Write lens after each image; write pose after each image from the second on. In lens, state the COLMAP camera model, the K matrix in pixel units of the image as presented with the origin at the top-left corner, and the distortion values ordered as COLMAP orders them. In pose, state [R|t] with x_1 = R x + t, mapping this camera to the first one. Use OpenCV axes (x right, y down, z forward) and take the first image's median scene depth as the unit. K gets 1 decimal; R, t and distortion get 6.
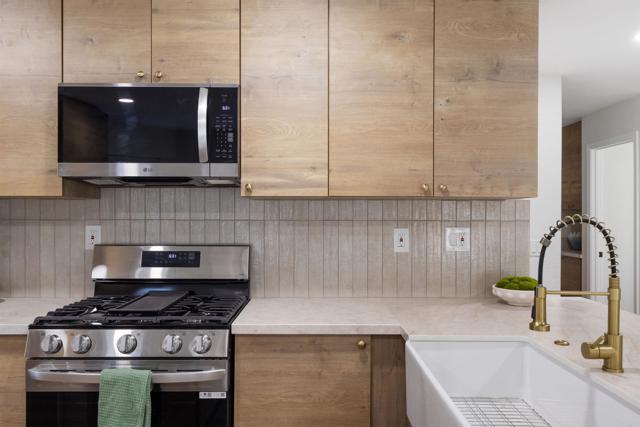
lens RADIAL K [[508.9, 0, 321.0], [0, 508.9, 212.7], [0, 0, 1]] dist [-0.001517, 0.005335]
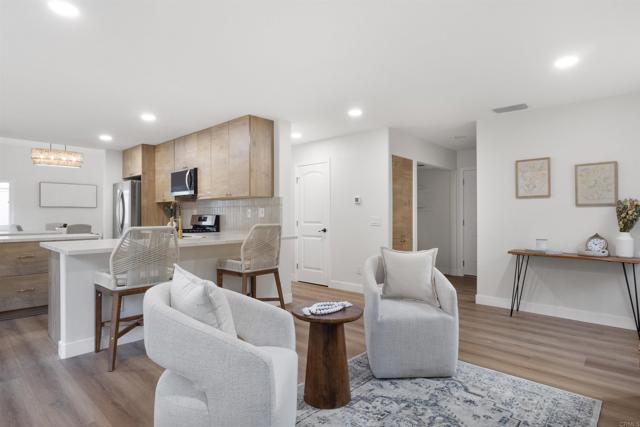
lens RADIAL K [[357.8, 0, 321.0], [0, 357.8, 214.1], [0, 0, 1]] dist [0.047607, 0.001140]
pose [[0.724852, -0.010801, -0.688820, 2.128456], [0.005957, 0.999938, -0.009411, 0.097249], [0.688879, 0.002719, 0.724871, -0.202833]]
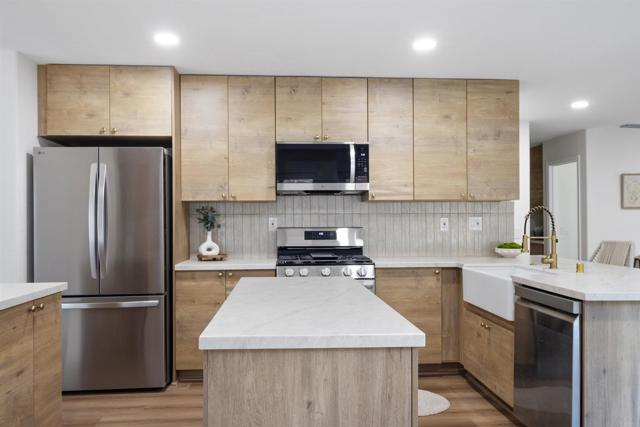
lens RADIAL K [[508.9, 0, 320.2], [0, 508.9, 215.8], [0, 0, 1]] dist [-0.001517, 0.005335]
pose [[0.998353, -0.006934, 0.056943, -0.445460], [0.007010, 0.999975, -0.001128, 0.027220], [-0.056934, 0.001525, 0.998377, -0.895385]]
